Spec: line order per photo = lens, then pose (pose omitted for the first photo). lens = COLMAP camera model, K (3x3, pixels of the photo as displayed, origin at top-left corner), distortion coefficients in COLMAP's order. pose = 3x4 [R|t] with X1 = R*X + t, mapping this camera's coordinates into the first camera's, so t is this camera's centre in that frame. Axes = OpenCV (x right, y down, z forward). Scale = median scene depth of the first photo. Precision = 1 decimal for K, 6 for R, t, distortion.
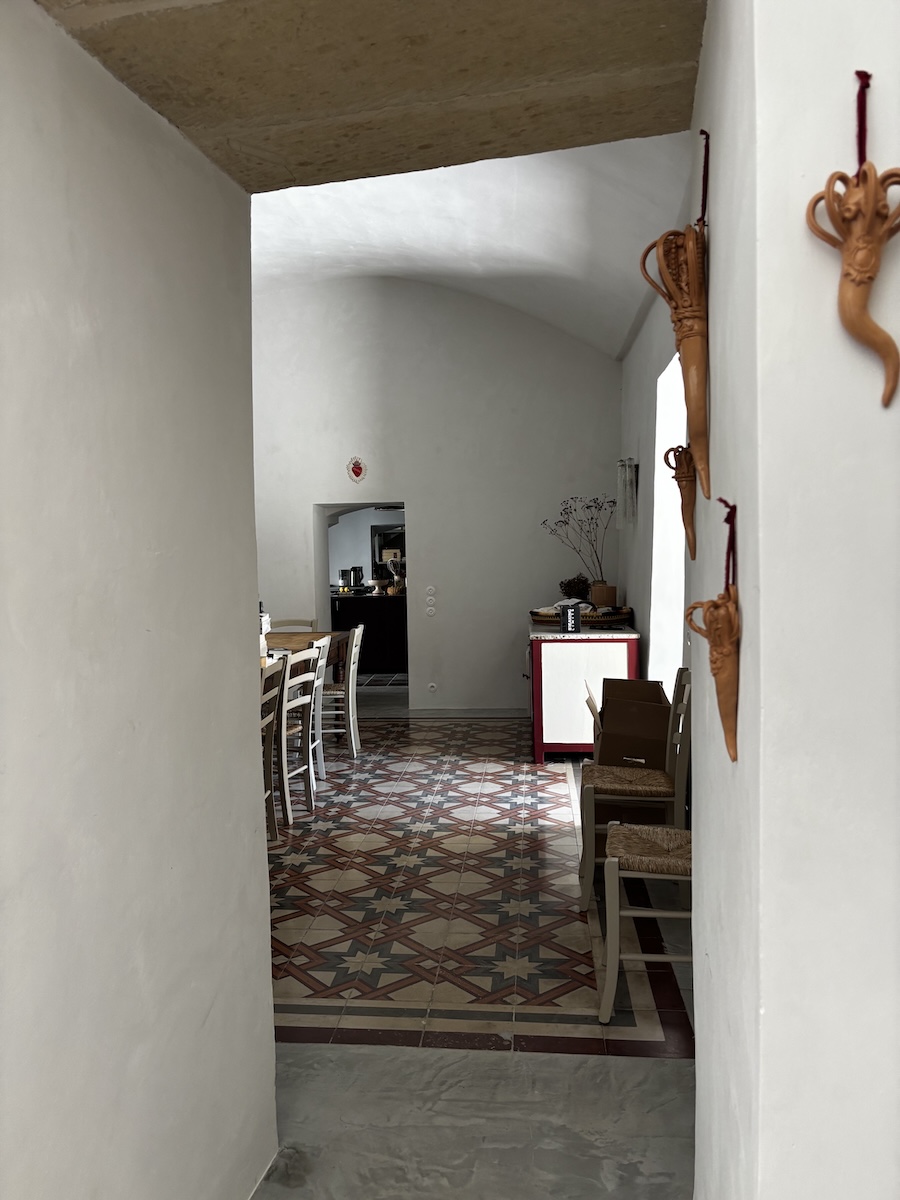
lens RADIAL K [[899.8, 0, 448.6], [0, 899.8, 599.9], [0, 0, 1]] dist [0.023356, -0.023798]
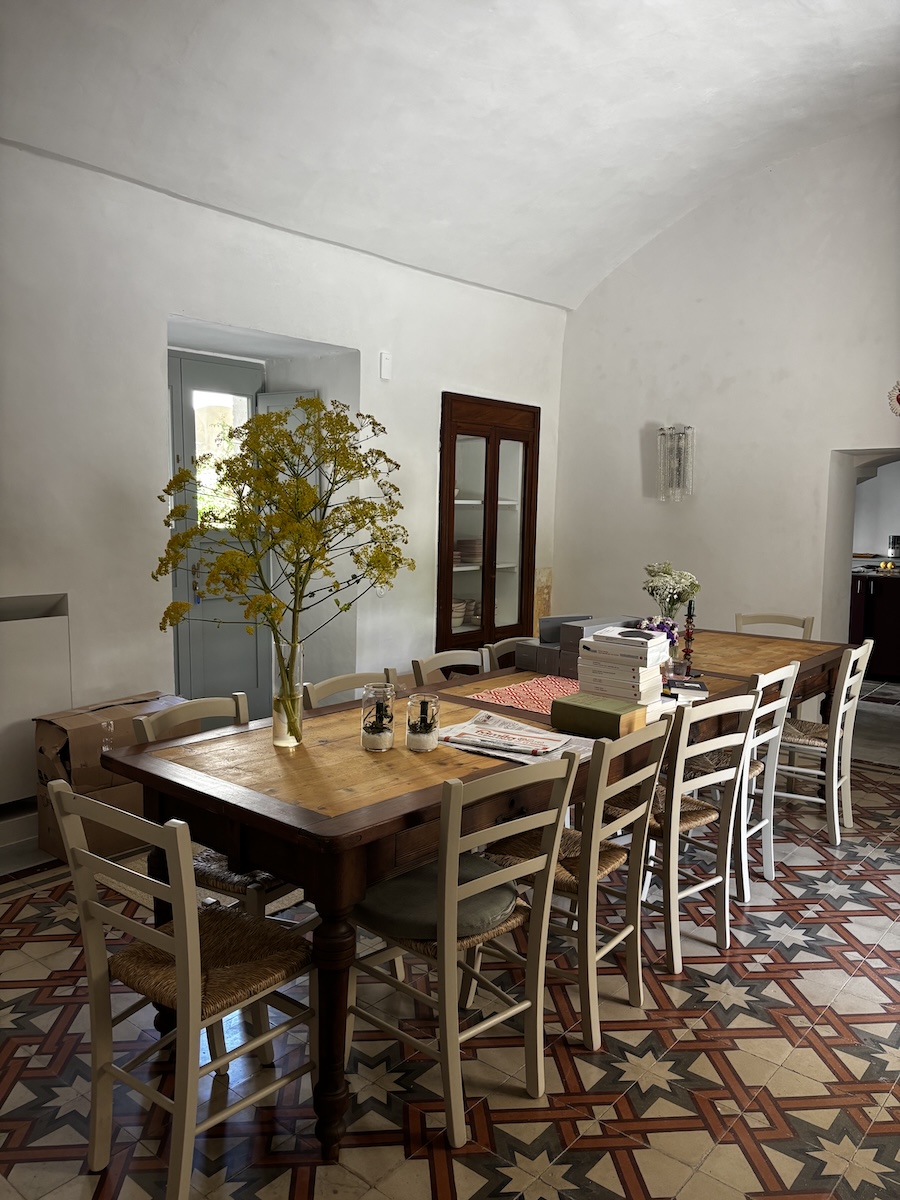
lens RADIAL K [[899.8, 0, 448.2], [0, 899.8, 595.5], [0, 0, 1]] dist [0.023356, -0.023798]
pose [[0.819388, 0.088100, -0.566429, 0.019385], [-0.055993, 0.995695, 0.073867, -0.036385], [0.570498, -0.028810, 0.820793, 0.311256]]
